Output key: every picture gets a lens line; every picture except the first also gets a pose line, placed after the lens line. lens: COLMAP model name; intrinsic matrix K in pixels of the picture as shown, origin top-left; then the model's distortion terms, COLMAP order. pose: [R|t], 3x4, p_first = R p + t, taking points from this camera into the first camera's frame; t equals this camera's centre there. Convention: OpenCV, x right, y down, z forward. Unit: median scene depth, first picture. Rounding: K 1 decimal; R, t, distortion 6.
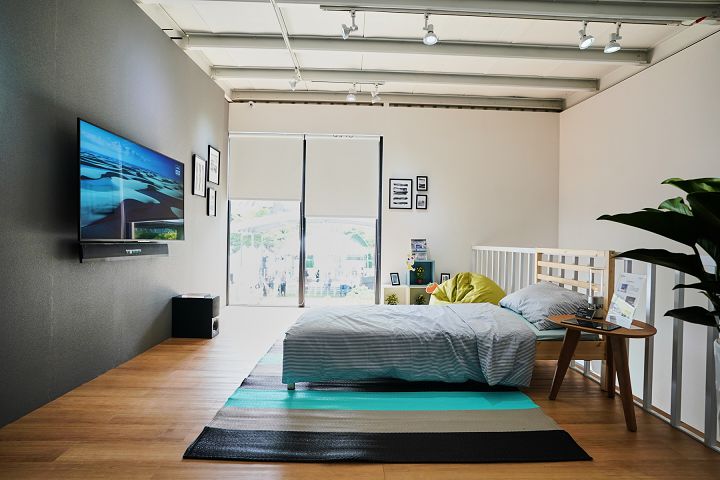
lens RADIAL K [[385.5, 0, 360.0], [0, 385.5, 240.0], [0, 0, 1]] dist [-0.000237, -0.000087]
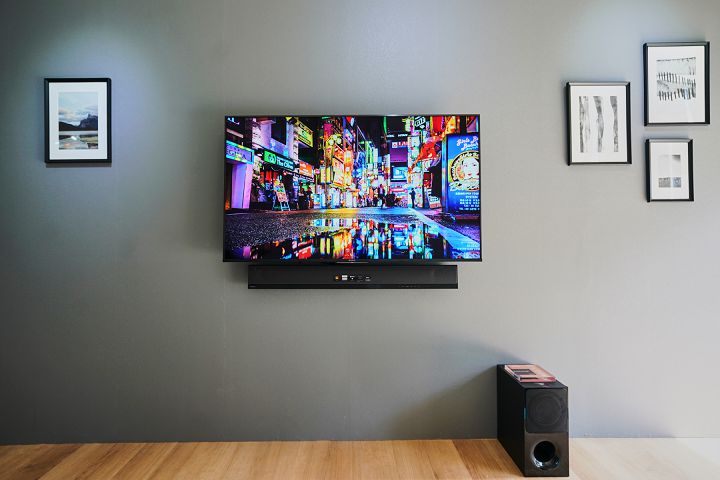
lens RADIAL K [[484.5, 0, 360.0], [0, 484.5, 240.0], [0, 0, 1]] dist [0.000308, 0.000001]
pose [[0.000940, -0.025391, -0.999677, 0.264150], [-0.003842, 0.999670, -0.025394, -0.017317], [0.999992, 0.003864, 0.000842, 1.034592]]
